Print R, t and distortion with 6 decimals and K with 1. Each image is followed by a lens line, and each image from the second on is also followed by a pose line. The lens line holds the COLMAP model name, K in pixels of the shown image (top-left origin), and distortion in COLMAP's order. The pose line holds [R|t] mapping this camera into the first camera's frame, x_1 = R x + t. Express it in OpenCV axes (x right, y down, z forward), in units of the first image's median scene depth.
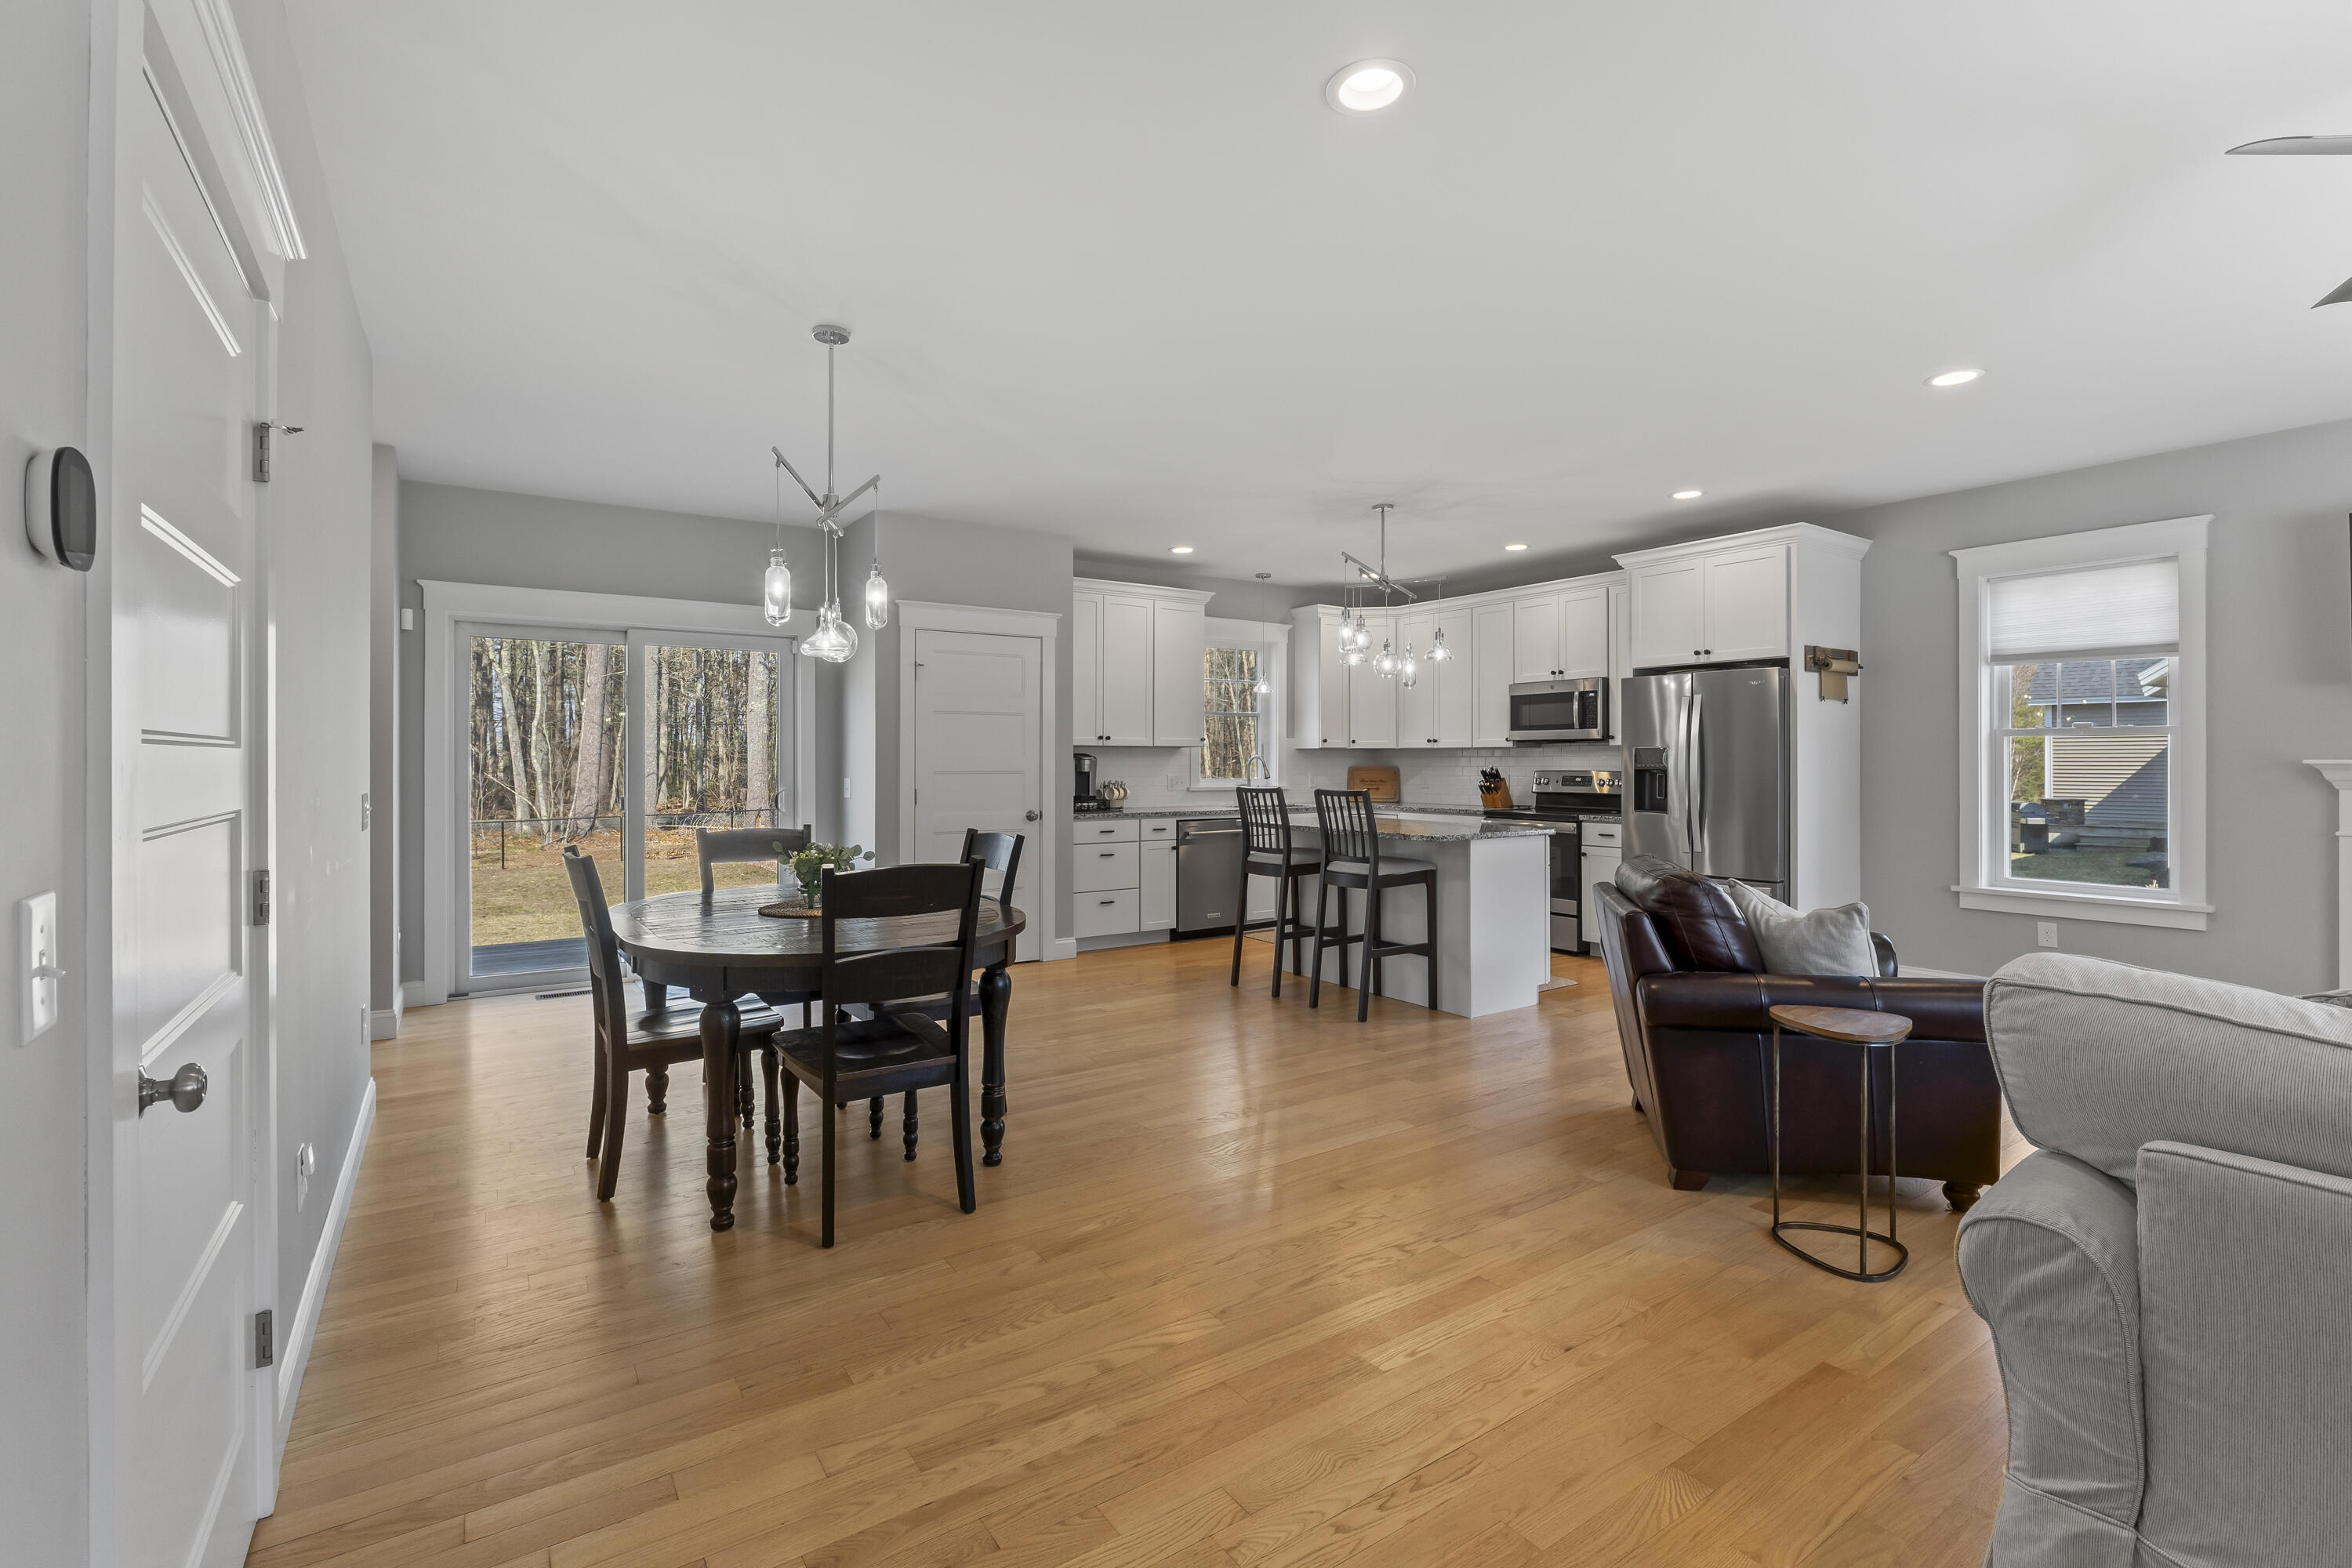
lens RADIAL K [[1035.7, 0, 1176.0], [0, 1035.7, 784.0], [0, 0, 1]] dist [-0.001460, -0.000193]
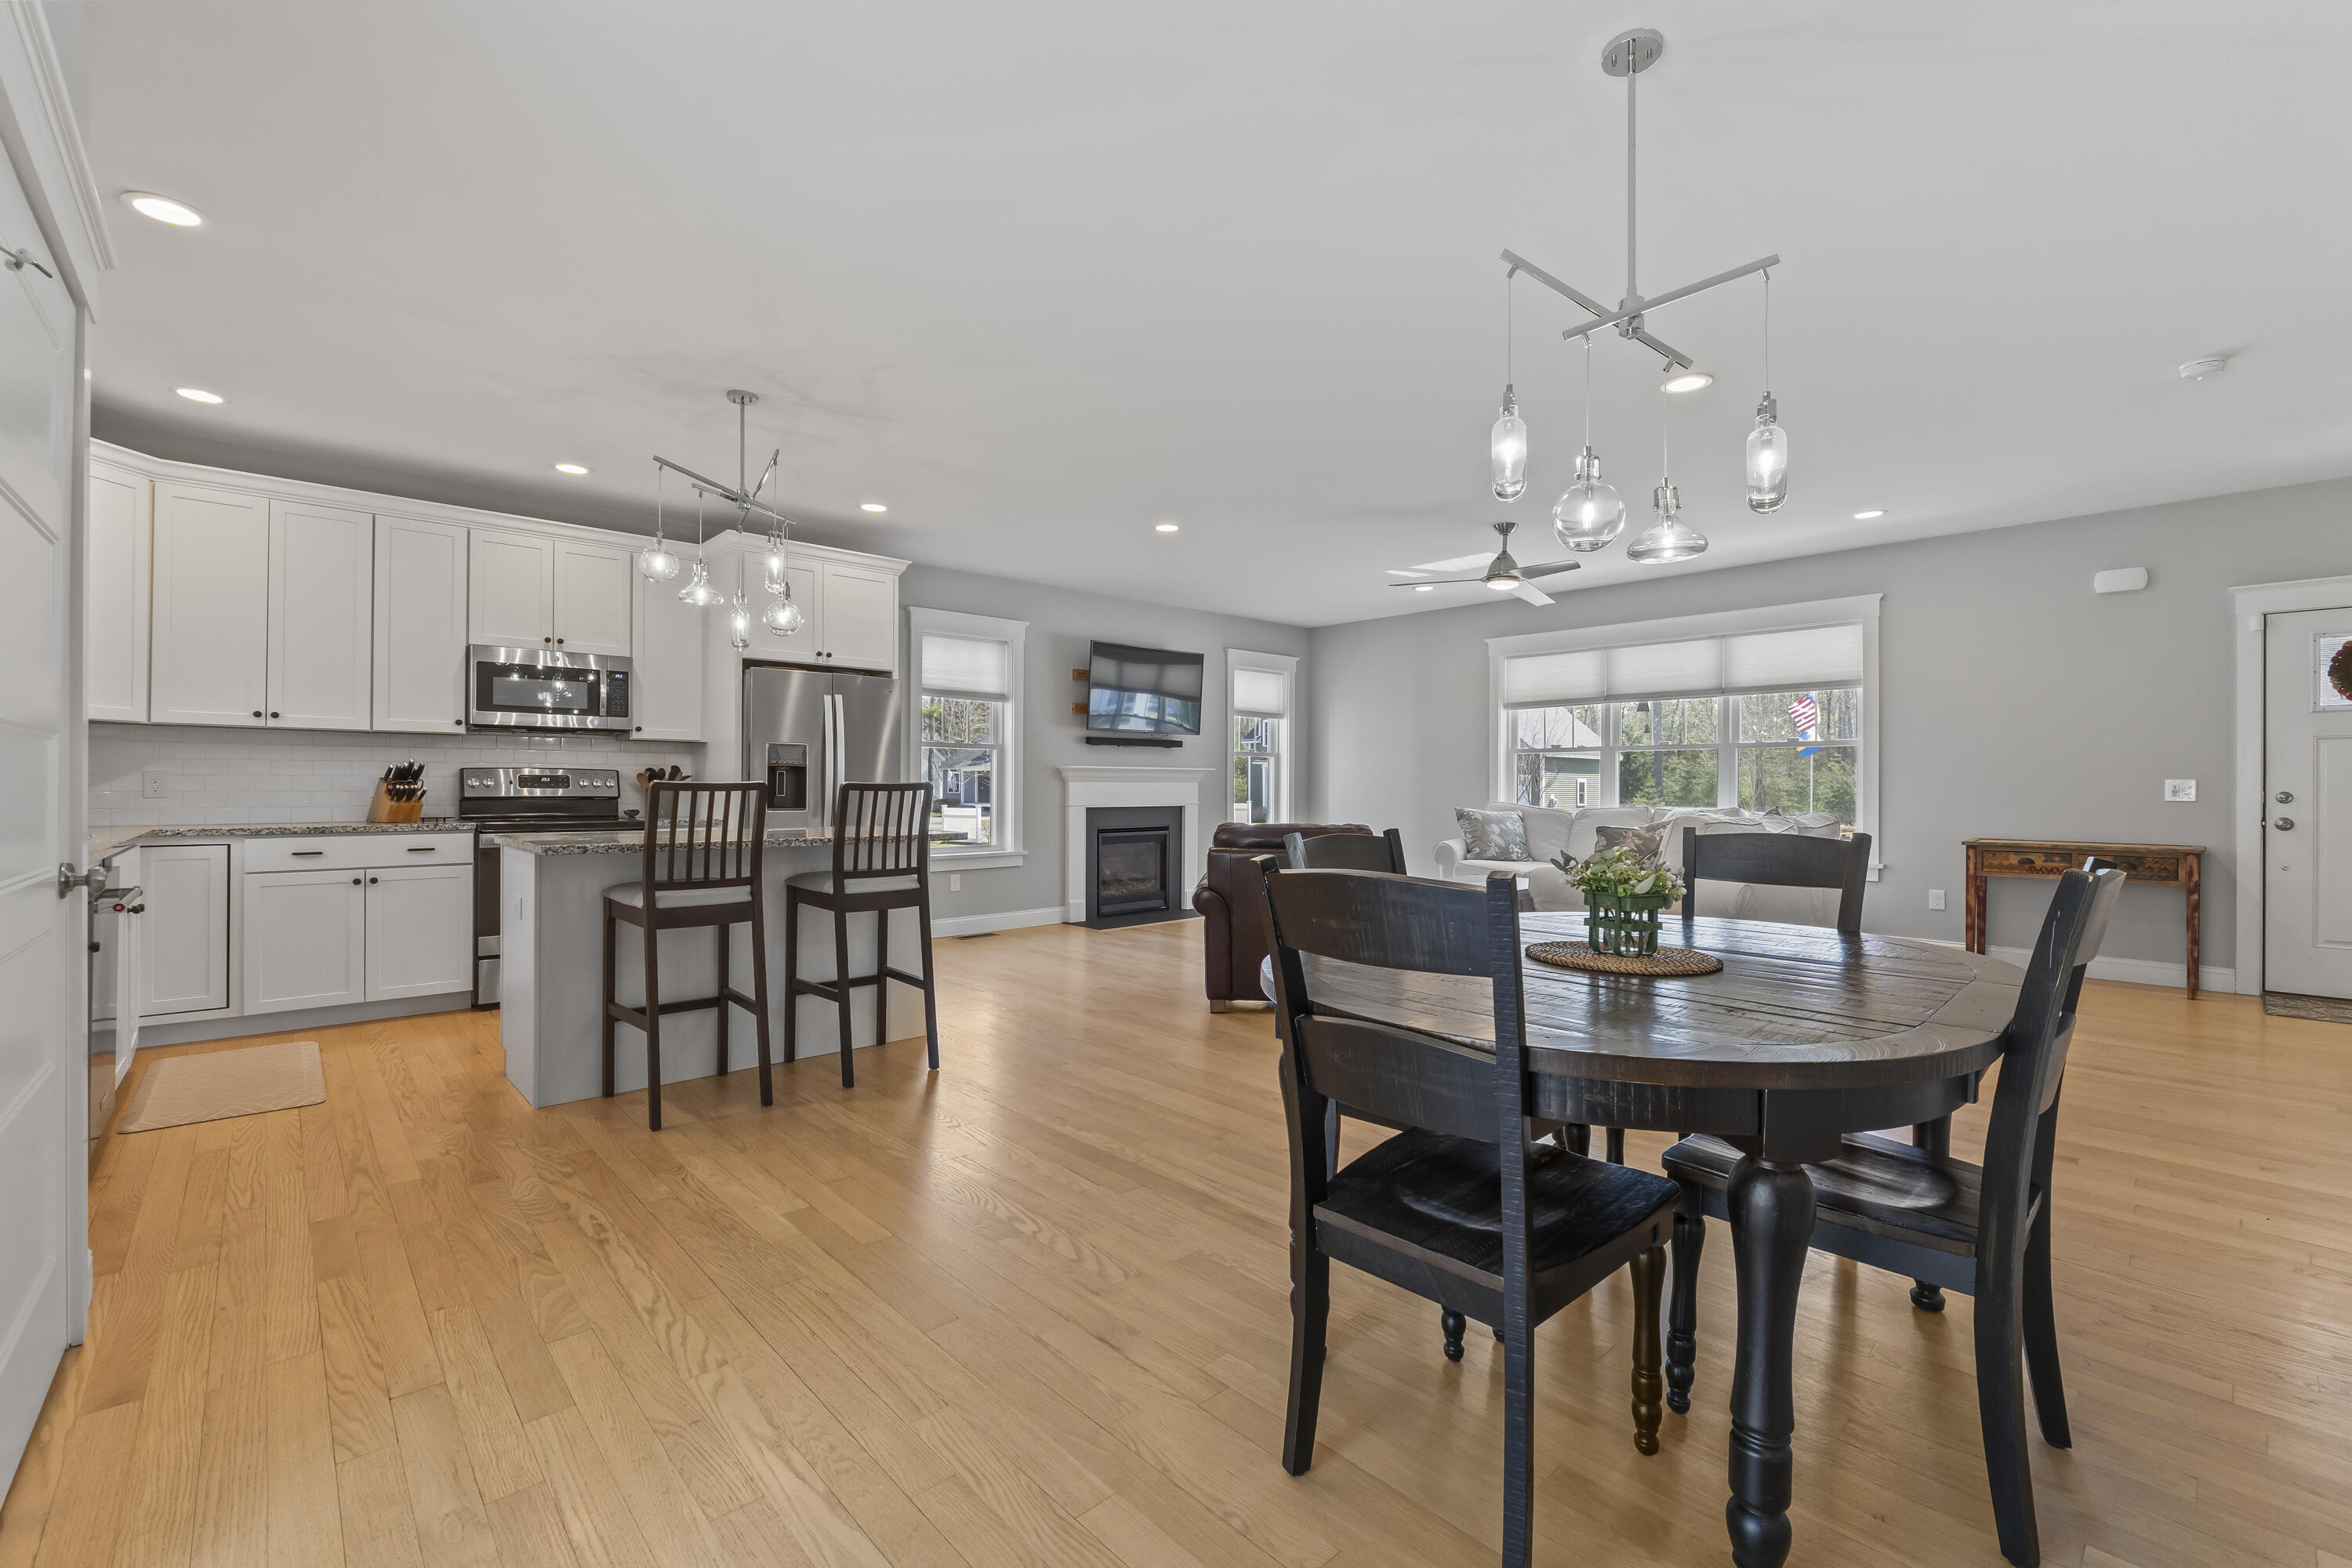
lens RADIAL K [[984.0, 0, 1176.0], [0, 984.0, 784.0], [0, 0, 1]] dist [-0.000094, -0.000005]
pose [[-0.143606, 0.001360, 0.989634, -0.571998], [0.016888, 0.999857, 0.001077, 0.009054], [-0.989491, 0.016868, -0.143608, 0.868508]]
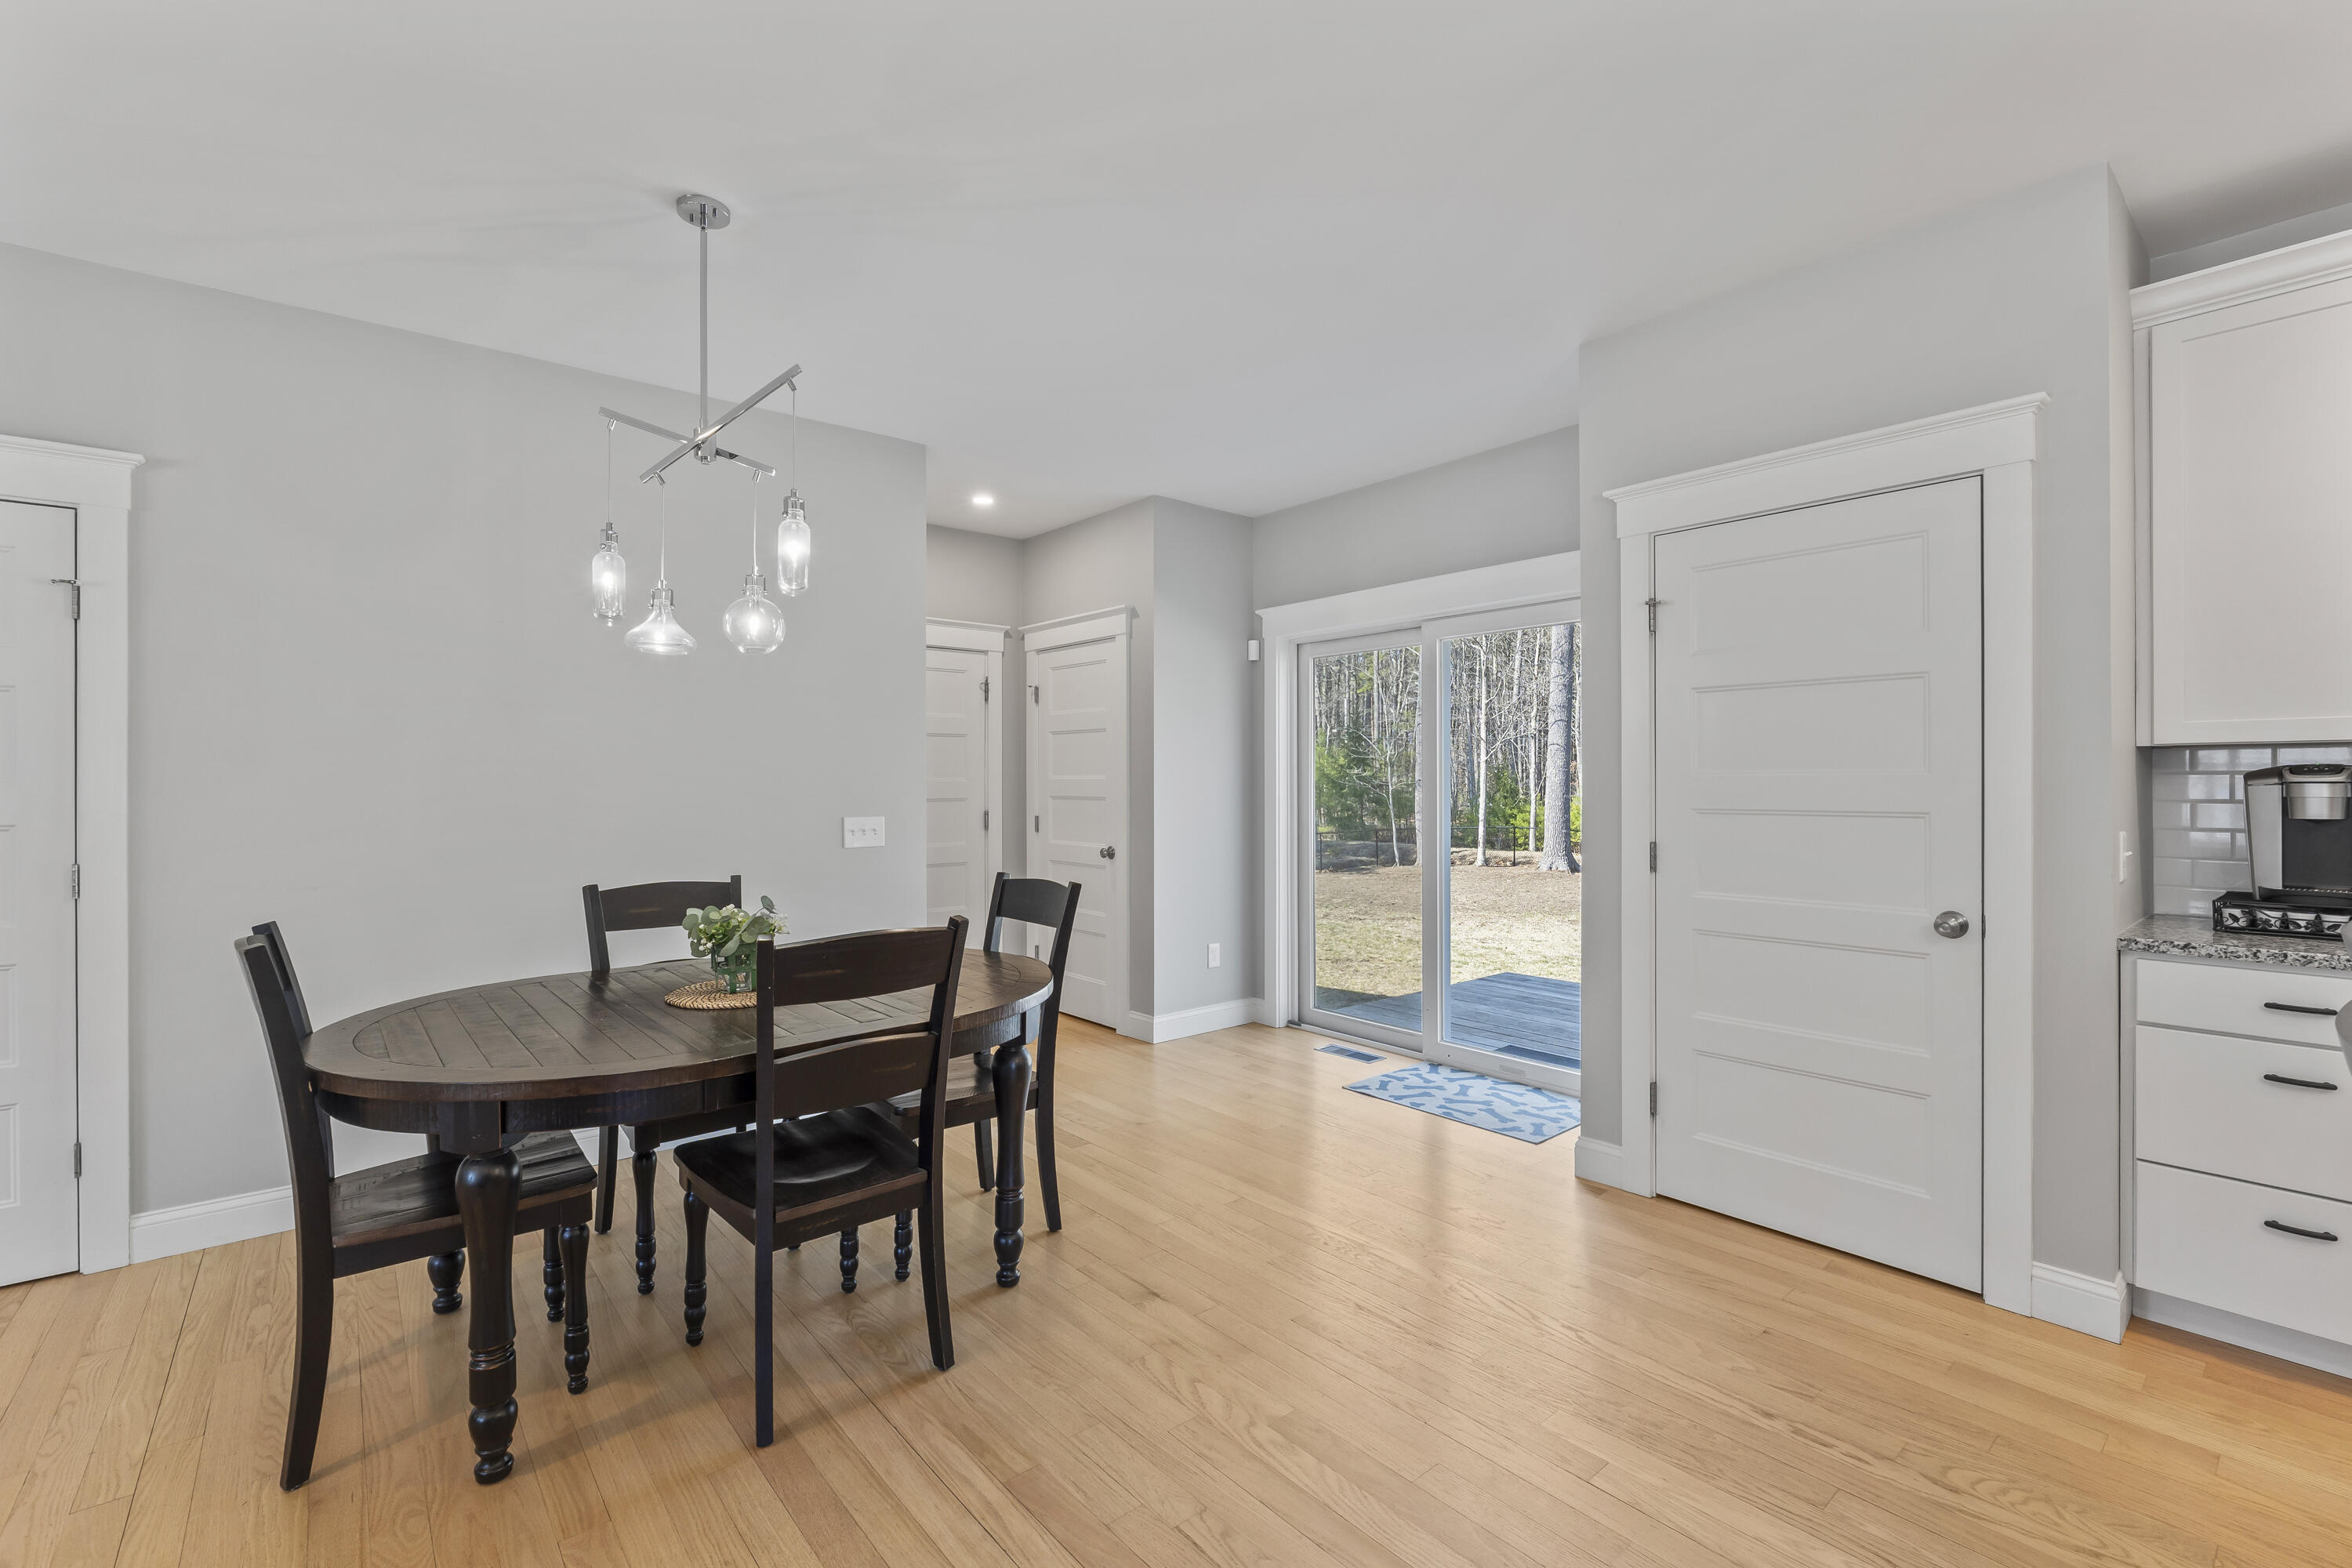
lens RADIAL K [[1018.3, 0, 1176.0], [0, 1018.3, 784.0], [0, 0, 1]] dist [-0.049610, -0.000081]
pose [[0.095437, 0.000899, -0.995435, 0.257905], [-0.019392, 0.999811, -0.000956, -0.021680], [0.995247, 0.019395, 0.095436, 0.802349]]
